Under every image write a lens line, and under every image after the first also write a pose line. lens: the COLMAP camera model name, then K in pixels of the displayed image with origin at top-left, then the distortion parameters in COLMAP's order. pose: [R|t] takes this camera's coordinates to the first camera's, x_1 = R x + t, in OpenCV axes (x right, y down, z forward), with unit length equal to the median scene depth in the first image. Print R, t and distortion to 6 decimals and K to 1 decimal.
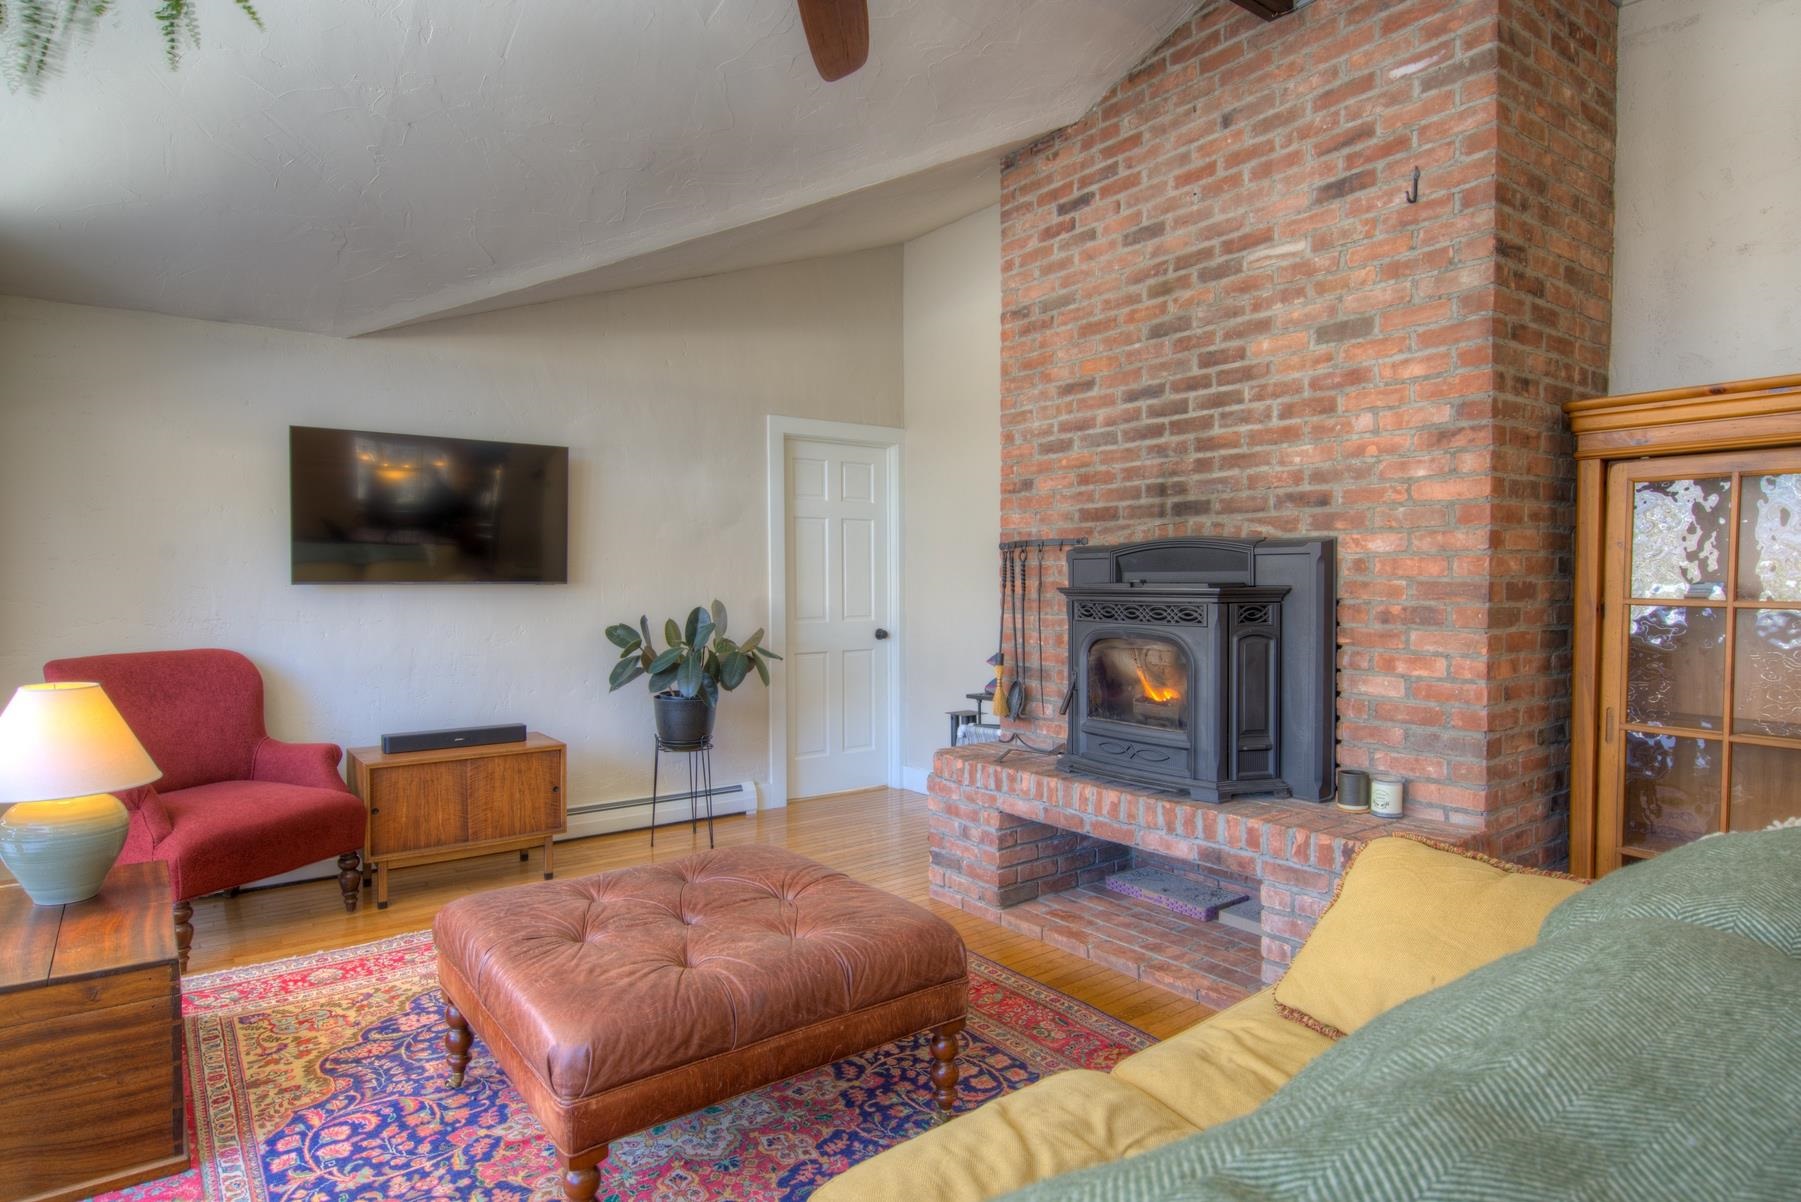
lens RADIAL K [[1001.2, 0, 906.9], [0, 1001.2, 598.6], [0, 0, 1]] dist [-0.005509, -0.000820]
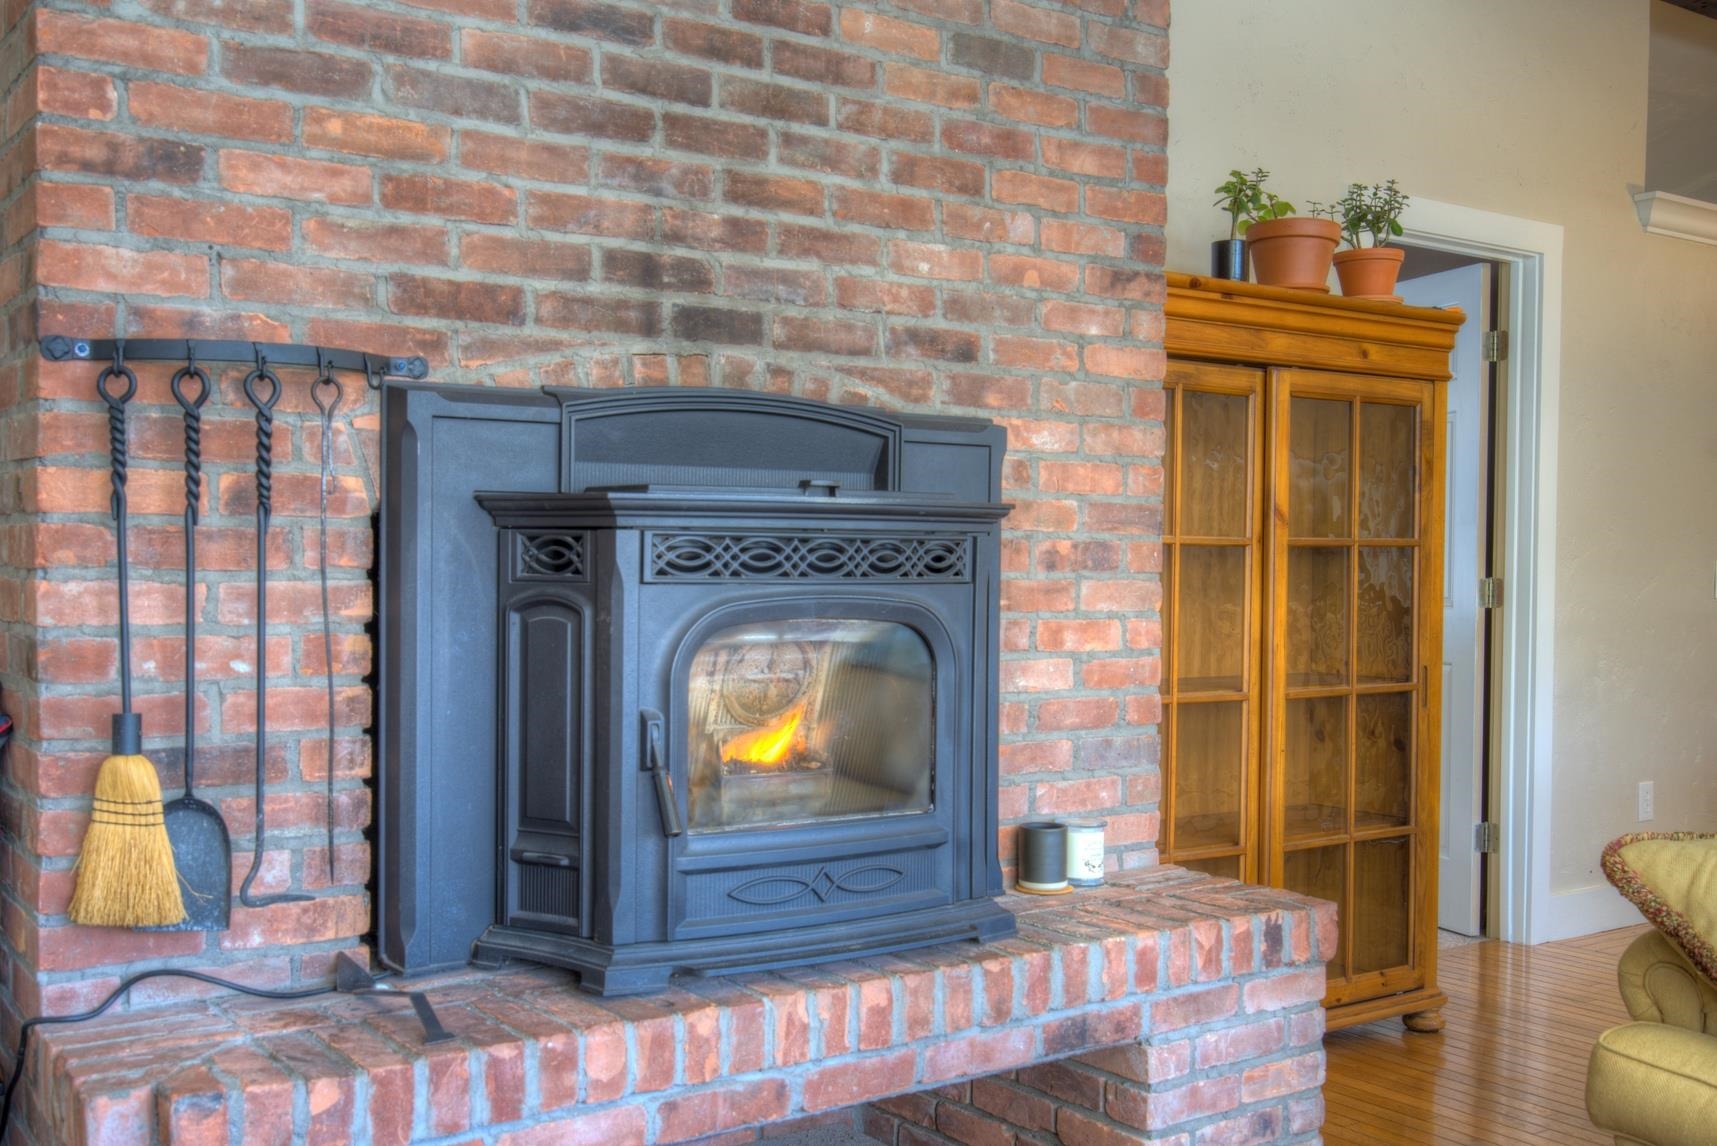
lens RADIAL K [[1746.2, 0, 861.7], [0, 1746.2, 577.3], [0, 0, 1]] dist [0.018802, 0.000000]
pose [[0.036704, -0.015028, 0.999213, -0.526112], [0.009161, 0.999850, 0.014701, 0.011362], [-0.999284, 0.008614, 0.036836, 0.974968]]
